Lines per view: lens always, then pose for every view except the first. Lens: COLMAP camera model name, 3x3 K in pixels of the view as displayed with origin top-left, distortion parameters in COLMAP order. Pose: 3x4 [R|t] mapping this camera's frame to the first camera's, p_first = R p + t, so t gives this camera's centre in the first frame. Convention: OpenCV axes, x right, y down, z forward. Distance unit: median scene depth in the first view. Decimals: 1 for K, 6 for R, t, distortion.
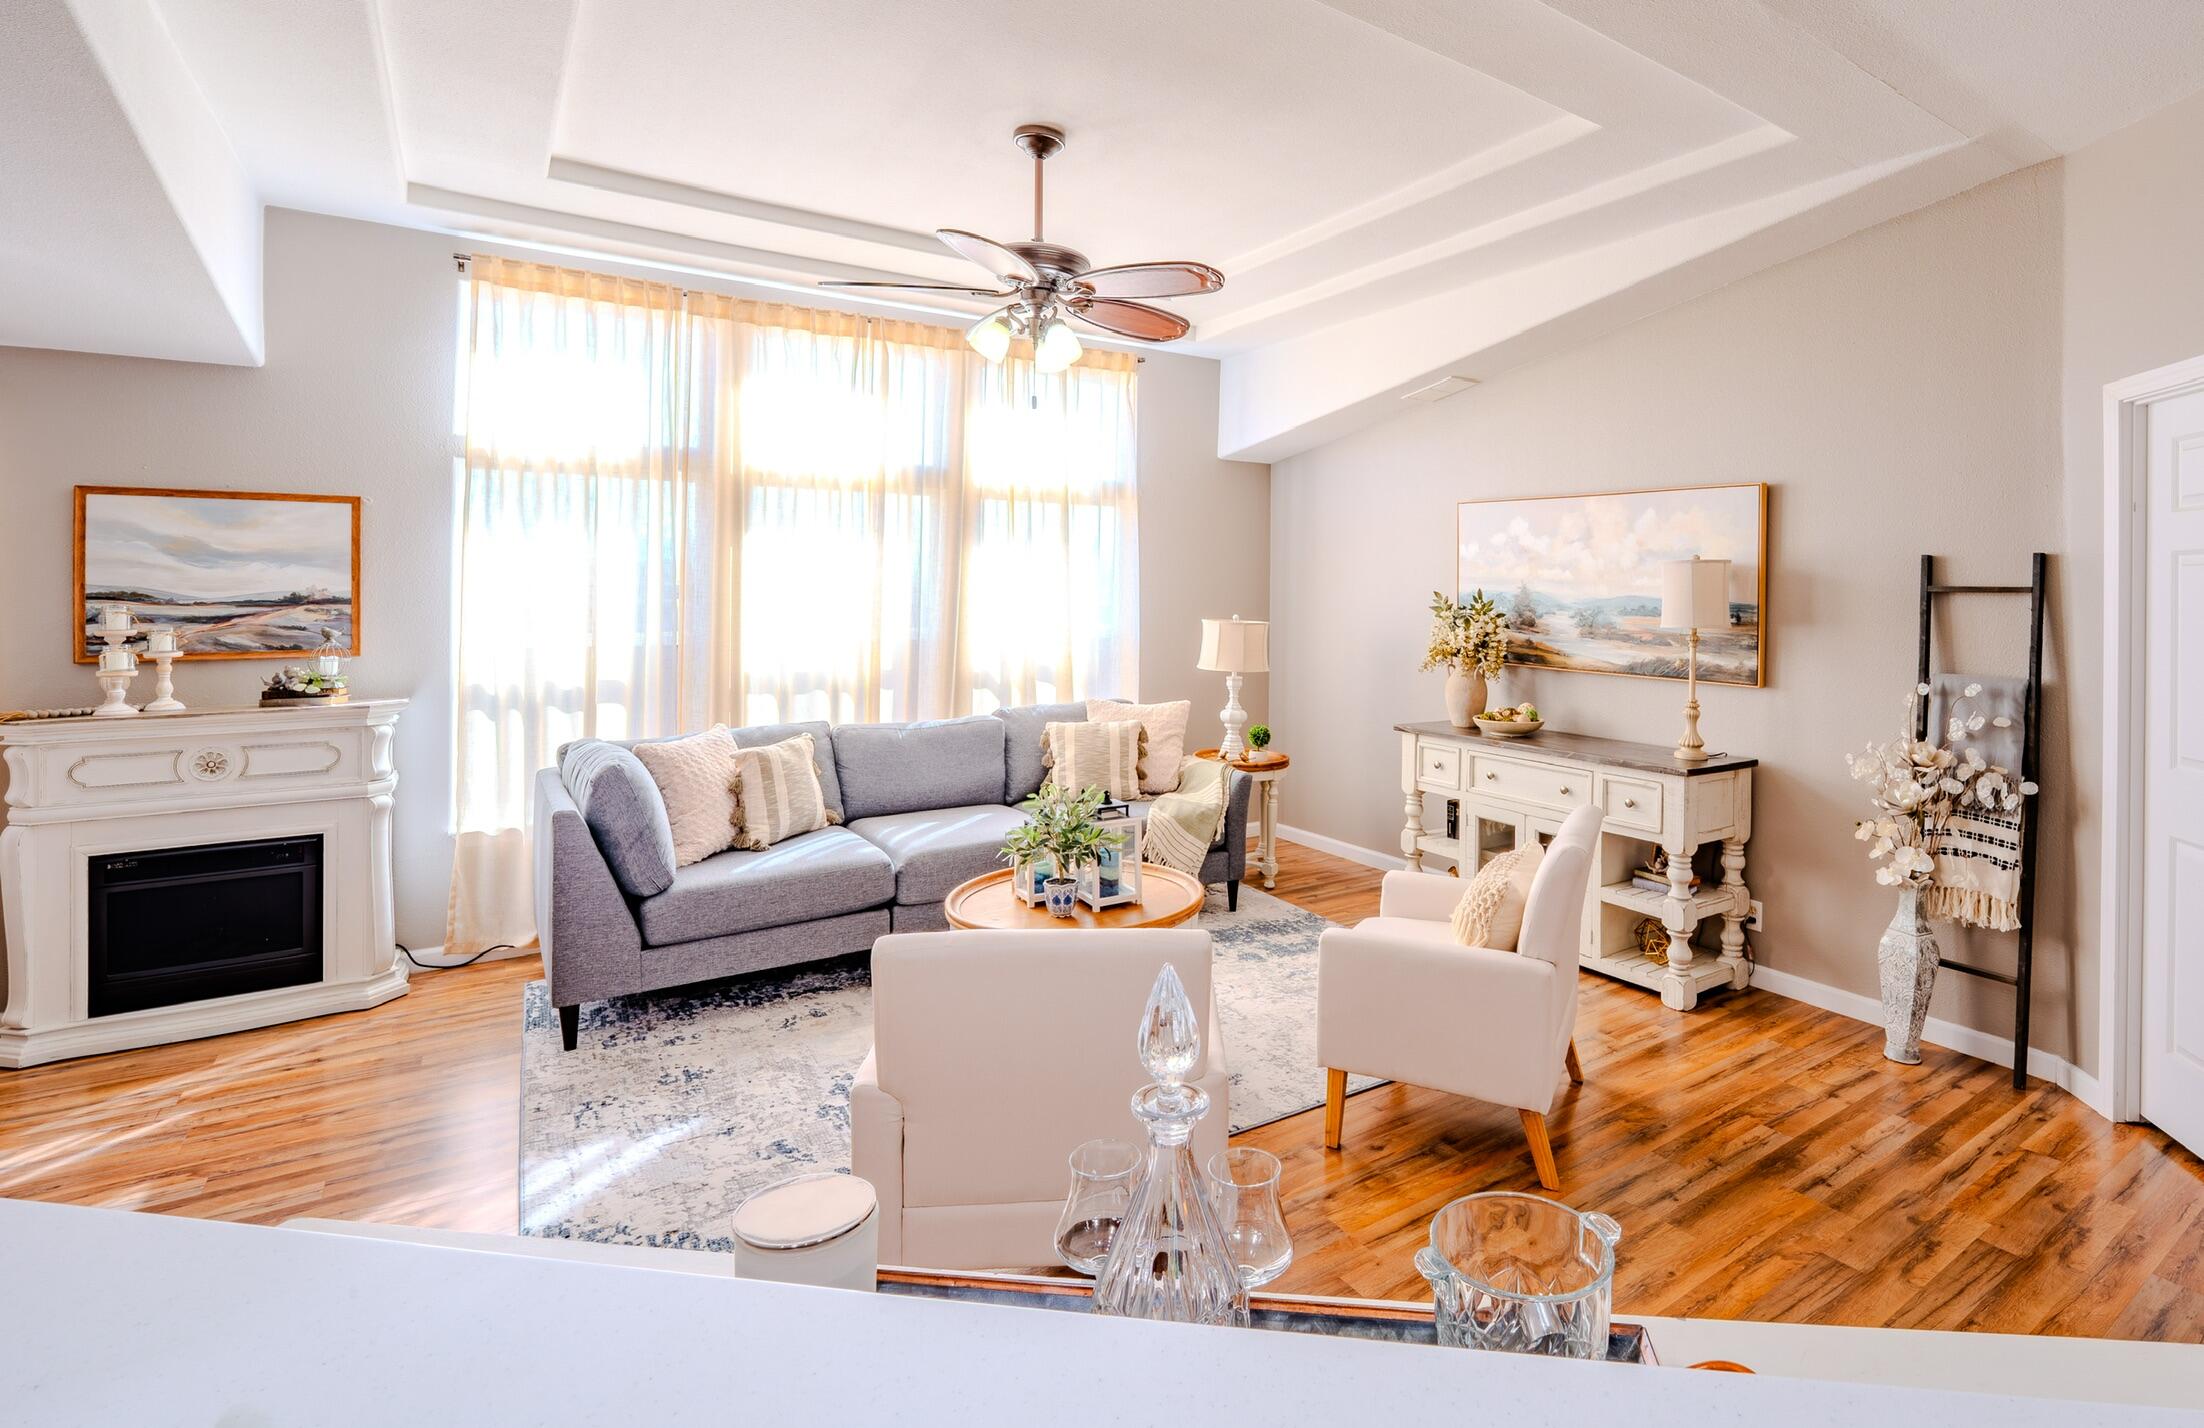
lens RADIAL K [[1051.2, 0, 1273.7], [0, 1051.2, 591.2], [0, 0, 1]] dist [-0.016611, 0.001417]
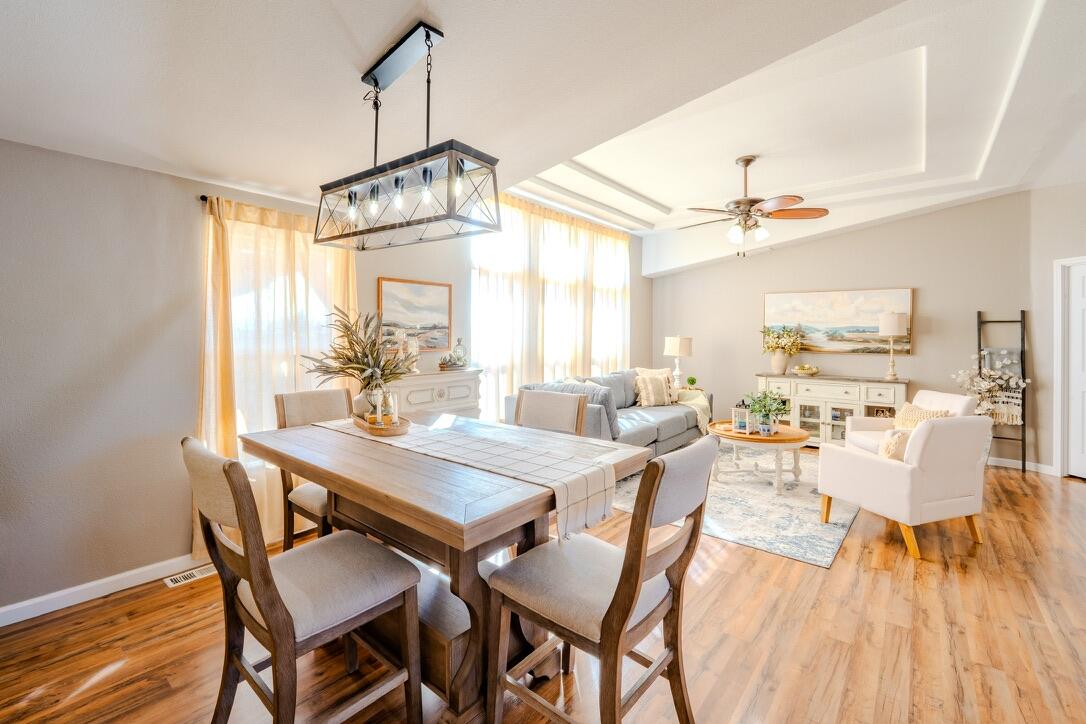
lens RADIAL K [[467.5, 0, 495.2], [0, 467.5, 336.4], [0, 0, 1]] dist [-0.017336, 0.000410]
pose [[0.981370, -0.006324, 0.192021, -0.985654], [0.006176, 0.999980, 0.001369, 0.028758], [-0.192026, -0.000158, 0.981390, -0.080436]]
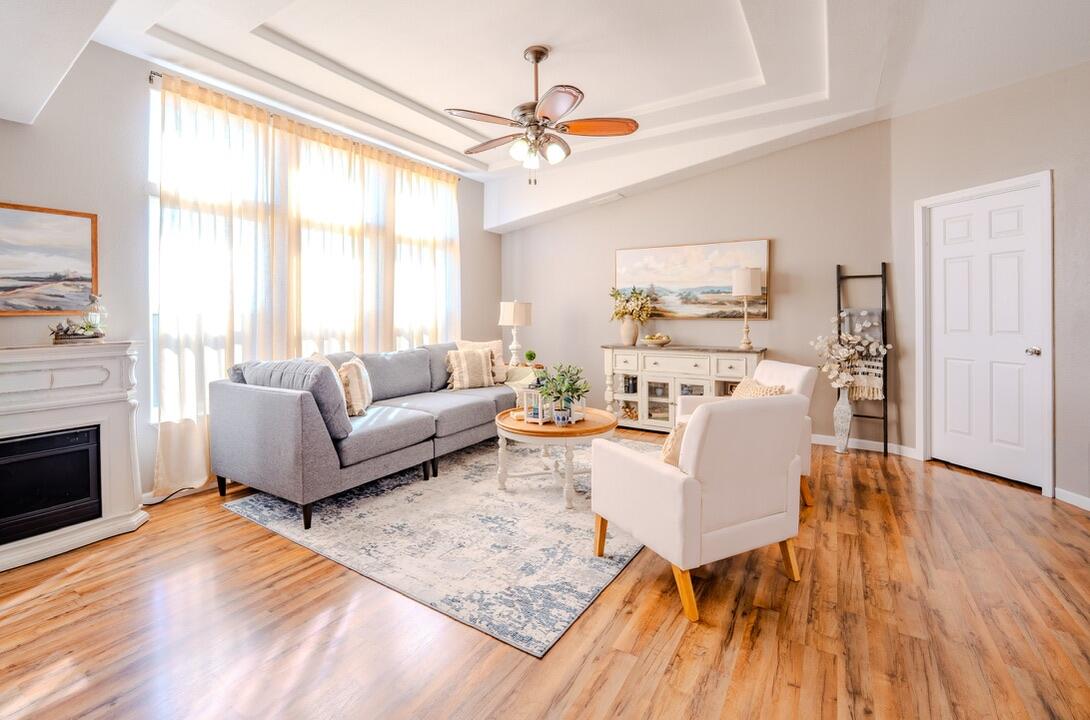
lens RADIAL K [[483.2, 0, 500.7], [0, 483.2, 317.2], [0, 0, 1]] dist [-0.009367, -0.002107]
pose [[0.946390, -0.016440, 0.322607, -0.531924], [0.015781, 0.999865, 0.004658, 0.072272], [-0.322639, 0.000683, 0.946522, 0.105191]]
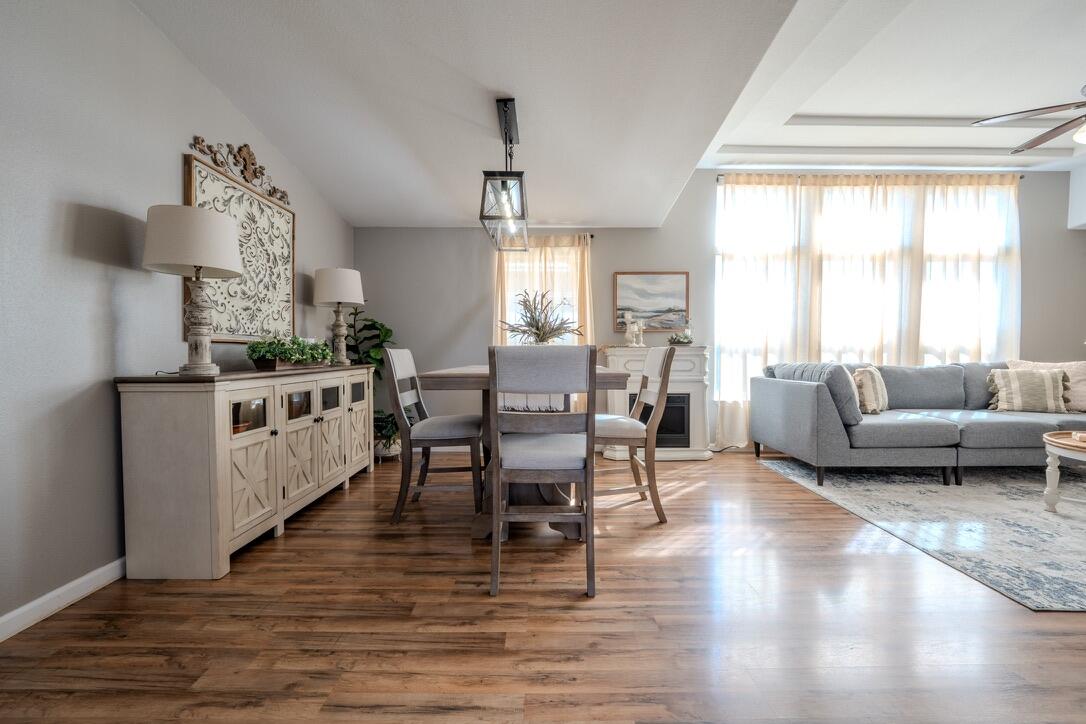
lens RADIAL K [[441.7, 0, 540.9], [0, 441.7, 361.0], [0, 0, 1]] dist [-0.009145, -0.001094]
pose [[0.802093, 0.005844, -0.597171, -0.503613], [0.003816, 0.999882, 0.014910, 0.120673], [0.597187, -0.014238, 0.801975, -0.143900]]
